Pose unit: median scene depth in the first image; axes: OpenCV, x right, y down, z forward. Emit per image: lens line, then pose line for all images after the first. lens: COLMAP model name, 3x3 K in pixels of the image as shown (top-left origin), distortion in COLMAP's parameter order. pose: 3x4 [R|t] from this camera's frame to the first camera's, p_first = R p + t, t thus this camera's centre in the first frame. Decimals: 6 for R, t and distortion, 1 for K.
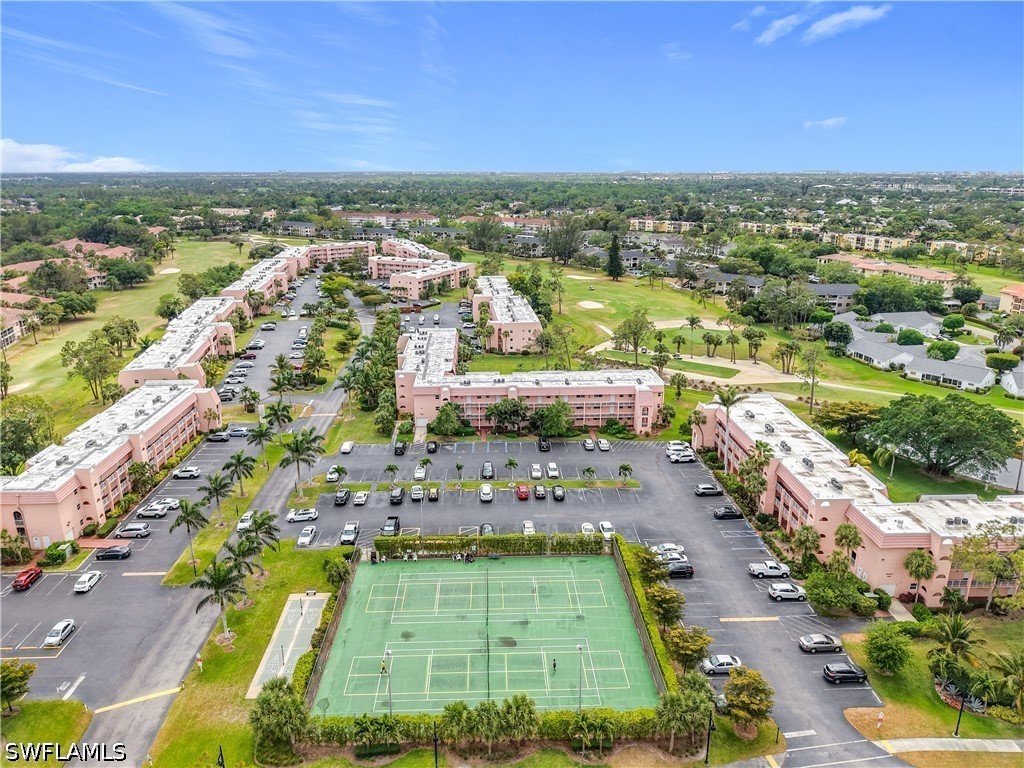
lens RADIAL K [[710.5, 0, 497.9], [0, 710.5, 382.9], [0, 0, 1]] dist [0.001655, -0.002150]
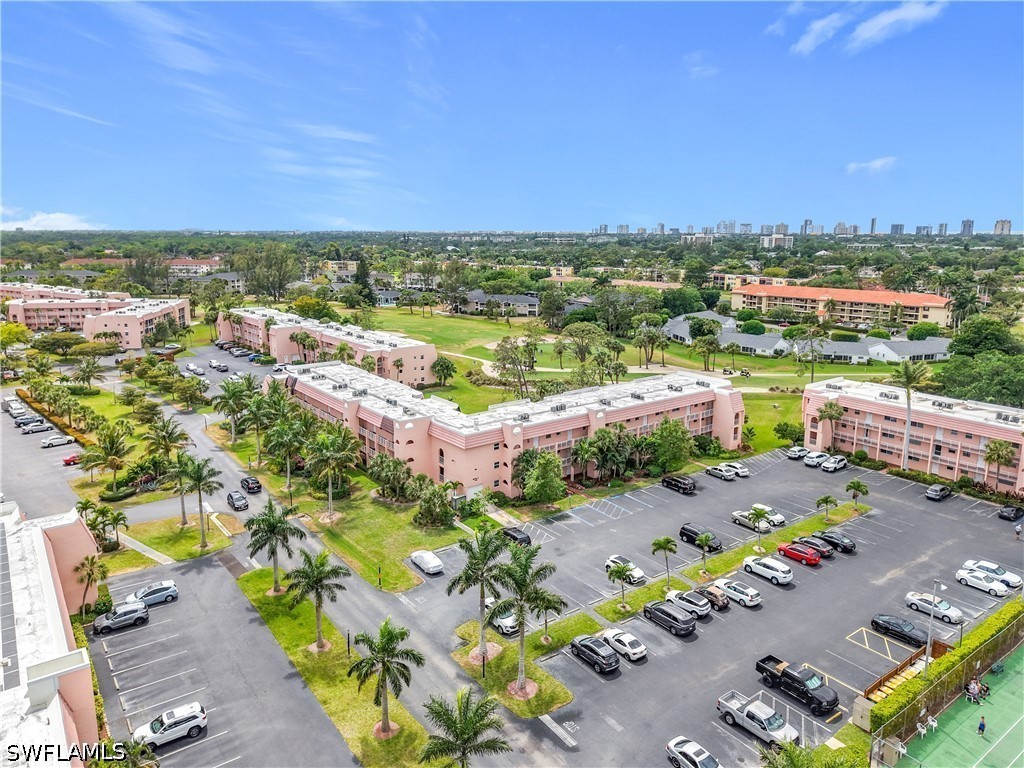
lens RADIAL K [[710.5, 0, 497.9], [0, 710.5, 382.9], [0, 0, 1]] dist [0.001655, -0.002150]
pose [[0.823461, -0.114617, 0.555676, -0.416051], [0.159665, 0.986616, -0.033103, -0.013738], [-0.544445, 0.115981, 0.830740, 0.484911]]
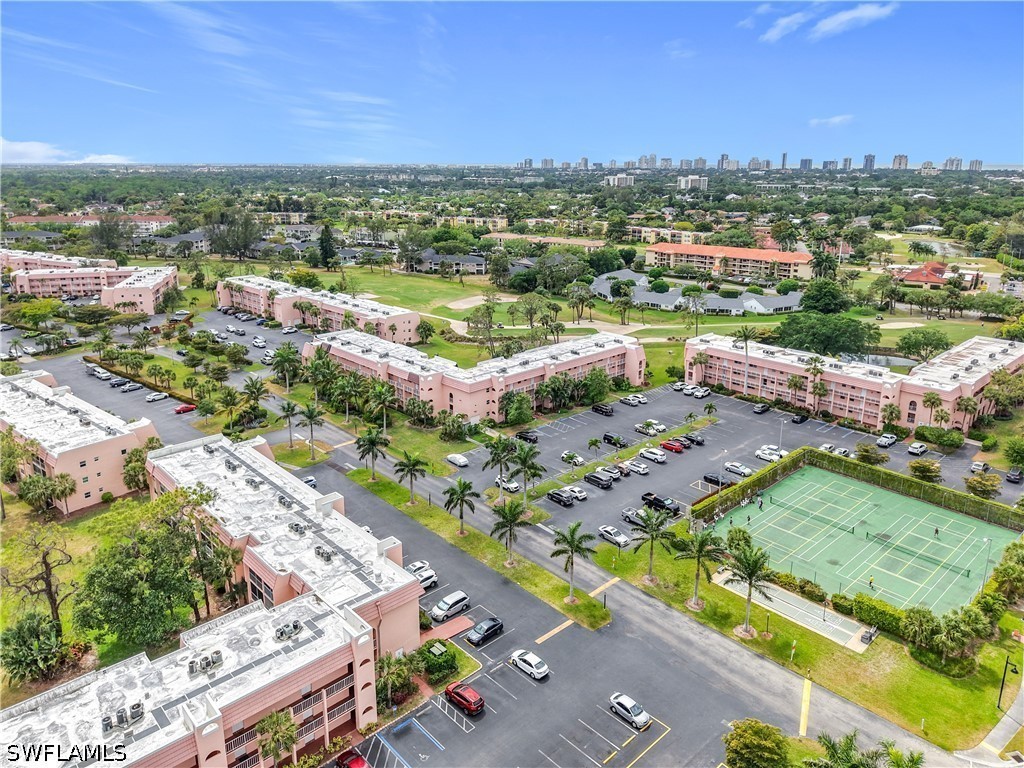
lens RADIAL K [[710.5, 0, 497.9], [0, 710.5, 382.9], [0, 0, 1]] dist [0.001655, -0.002150]
pose [[0.759569, -0.192223, 0.621374, -0.661665], [0.188108, 0.979428, 0.073043, -0.056313], [-0.622632, 0.061404, 0.780102, 0.249398]]
